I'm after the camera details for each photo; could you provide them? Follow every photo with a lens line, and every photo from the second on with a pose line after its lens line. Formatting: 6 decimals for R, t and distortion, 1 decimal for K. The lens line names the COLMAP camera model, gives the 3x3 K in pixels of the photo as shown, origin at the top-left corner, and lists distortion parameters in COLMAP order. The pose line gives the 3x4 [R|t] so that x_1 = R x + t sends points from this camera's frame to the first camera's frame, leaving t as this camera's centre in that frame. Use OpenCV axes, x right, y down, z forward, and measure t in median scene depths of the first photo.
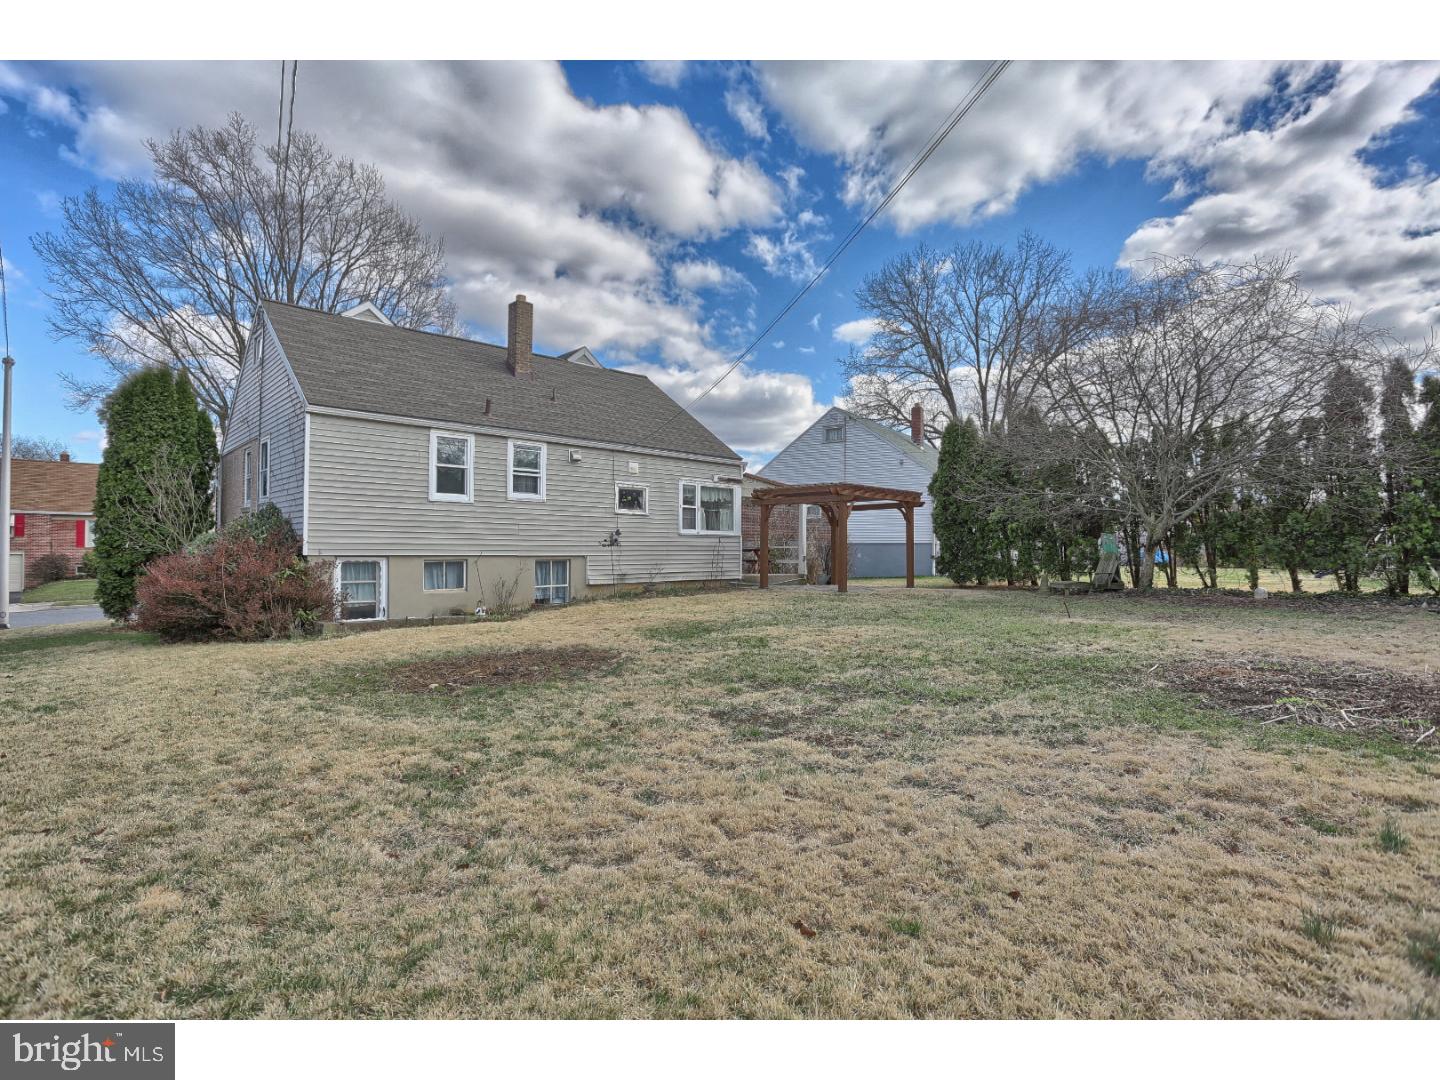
lens RADIAL K [[737.4, 0, 705.1], [0, 737.4, 540.3], [0, 0, 1]] dist [-0.087168, 0.040796]
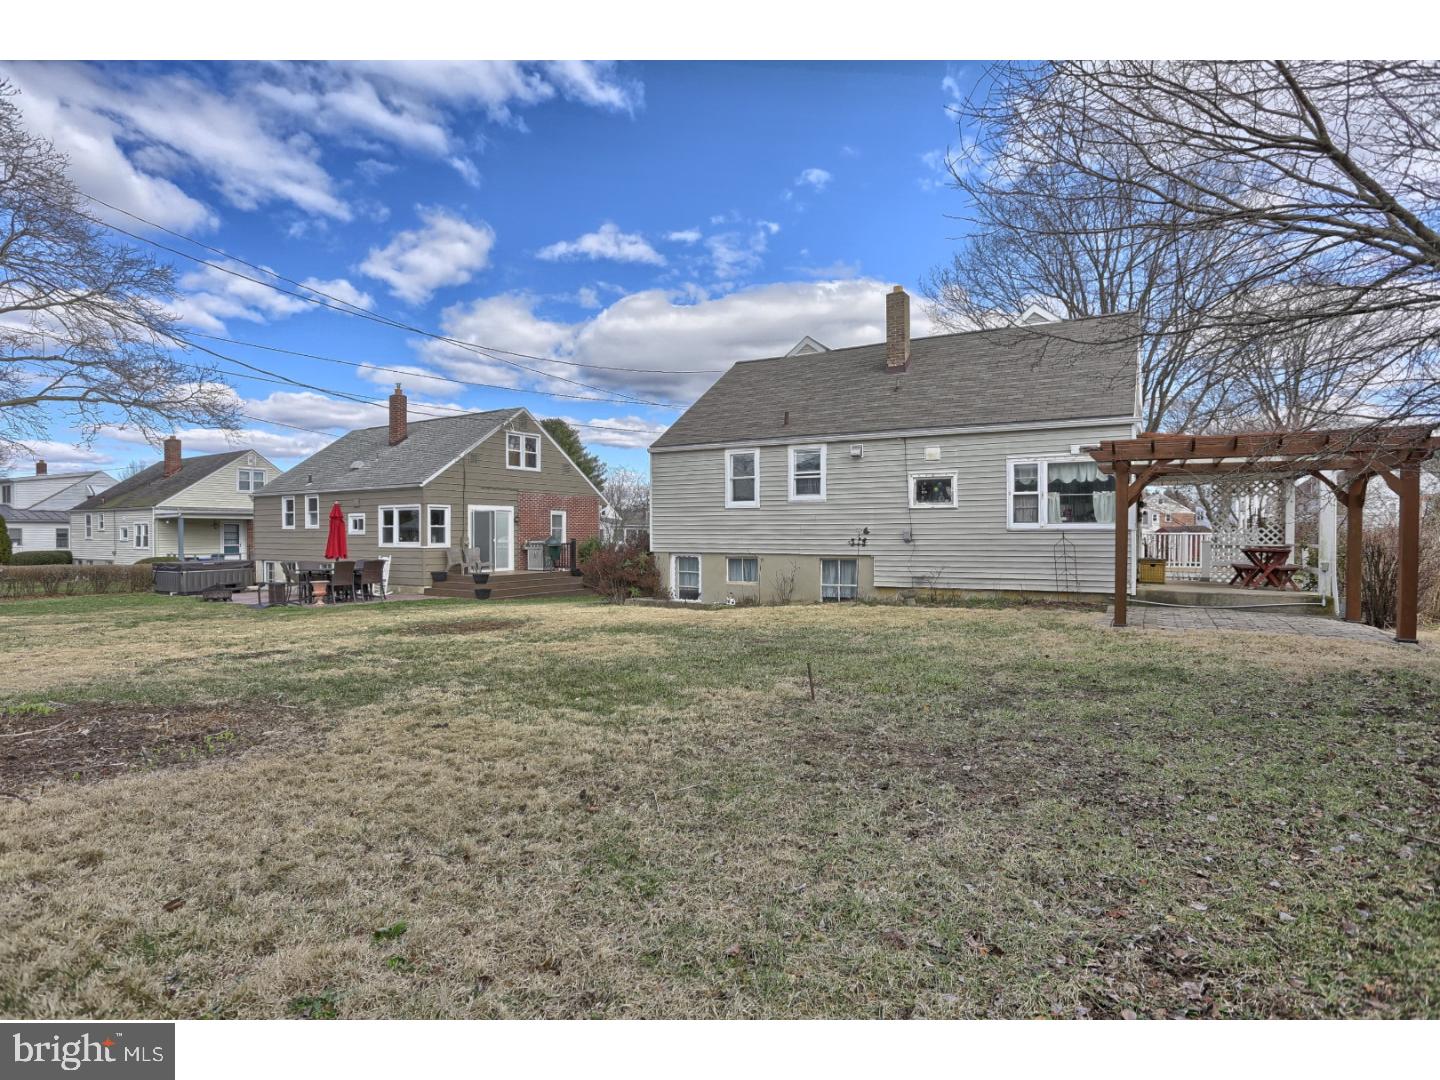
lens RADIAL K [[737.4, 0, 705.1], [0, 737.4, 540.3], [0, 0, 1]] dist [-0.087168, 0.040796]
pose [[0.248220, -0.001593, -0.968702, 0.728839], [0.011666, 0.999931, 0.001345, -0.002062], [0.968634, -0.011635, 0.248221, 0.583972]]
